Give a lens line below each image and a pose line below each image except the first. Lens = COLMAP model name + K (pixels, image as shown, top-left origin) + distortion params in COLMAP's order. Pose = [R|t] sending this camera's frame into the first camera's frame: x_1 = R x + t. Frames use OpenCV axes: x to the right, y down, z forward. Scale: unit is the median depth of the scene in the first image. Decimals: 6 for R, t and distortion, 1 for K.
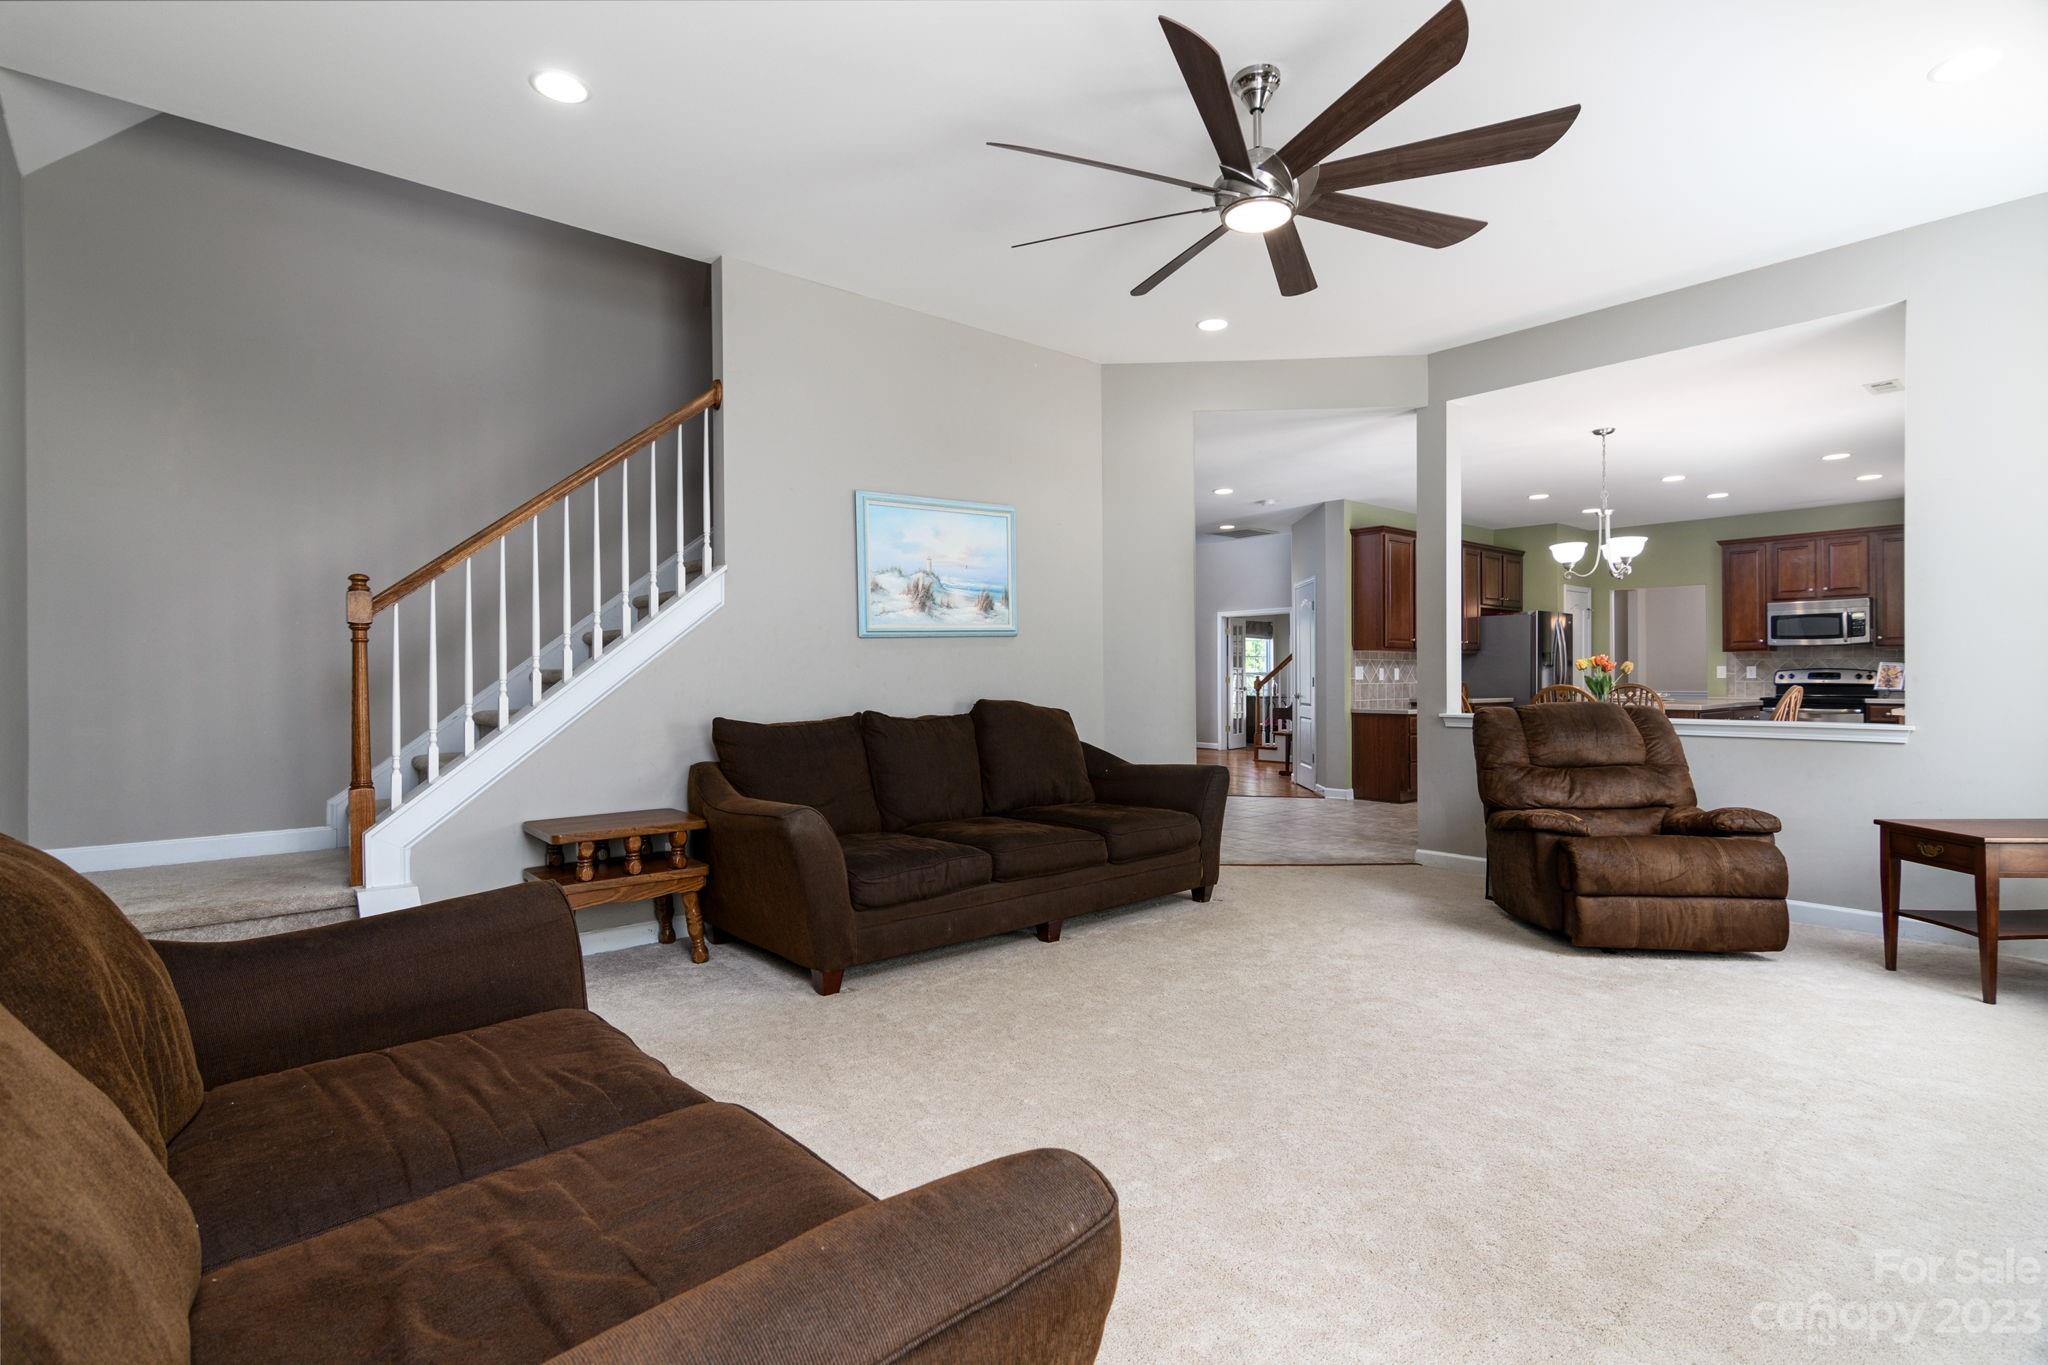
lens RADIAL K [[985.5, 0, 1015.7], [0, 985.5, 674.2], [0, 0, 1]] dist [-0.003568, 0.000670]
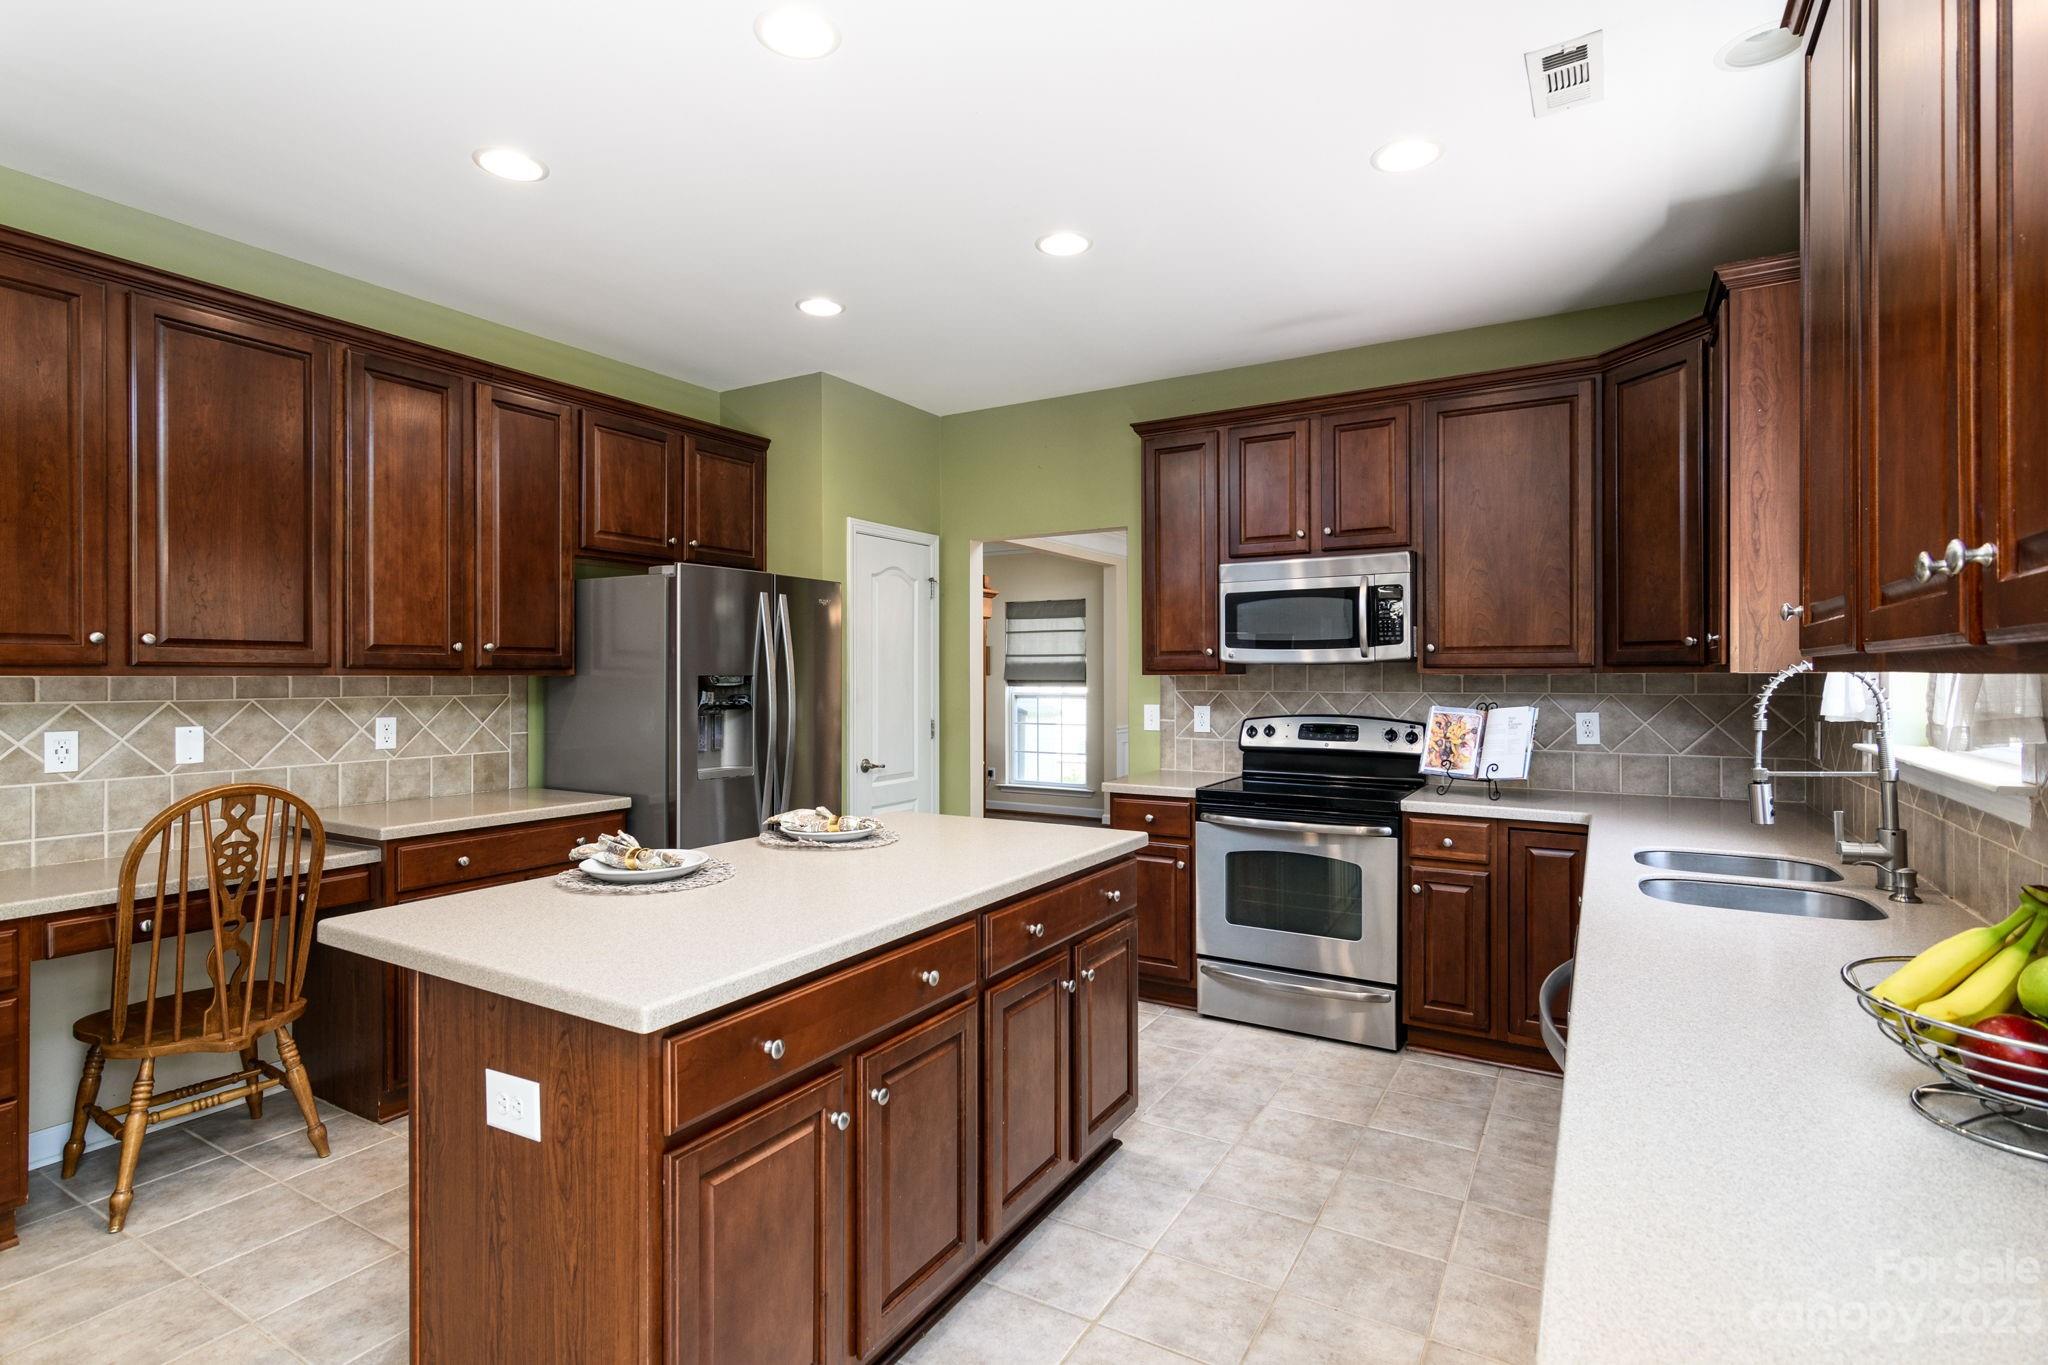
lens RADIAL K [[1012.8, 0, 1024.0], [0, 1012.8, 682.5], [0, 0, 1]] dist [0.000423, 0.000209]
pose [[0.944222, -0.005540, 0.329262, 0.541652], [0.001226, 0.999911, 0.013308, -0.026619], [-0.329306, -0.012162, 0.944145, 0.613911]]
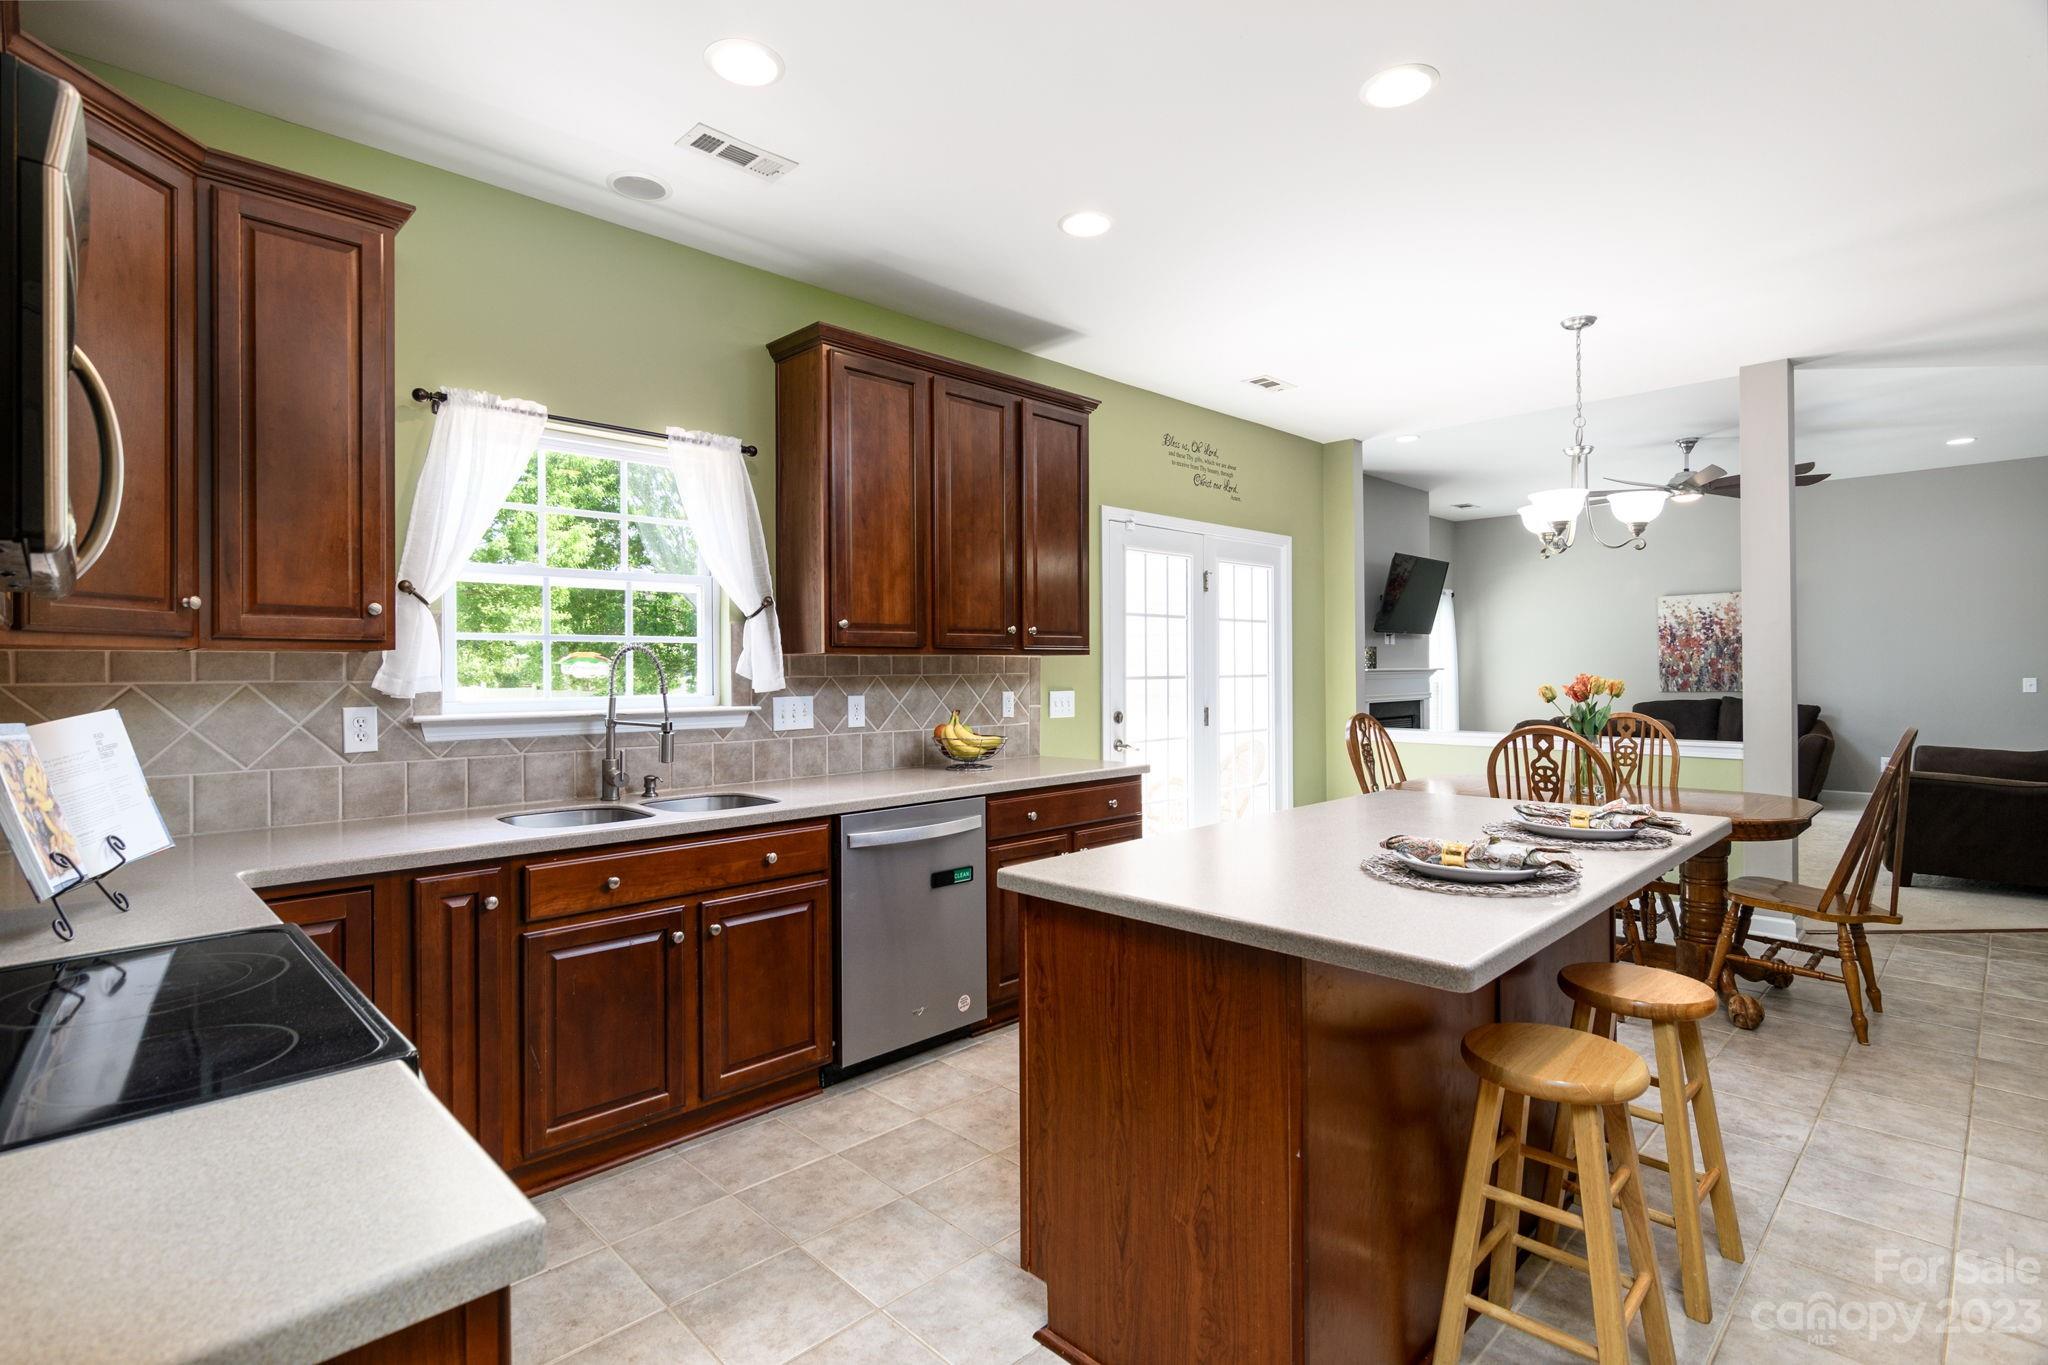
lens RADIAL K [[985.5, 0, 1015.7], [0, 985.5, 674.2], [0, 0, 1]] dist [-0.003568, 0.000670]
pose [[-0.997570, 0.002410, -0.069627, 0.691696], [0.002396, 0.999997, 0.000293, -0.018496], [0.069628, 0.000125, -0.997573, 1.107643]]
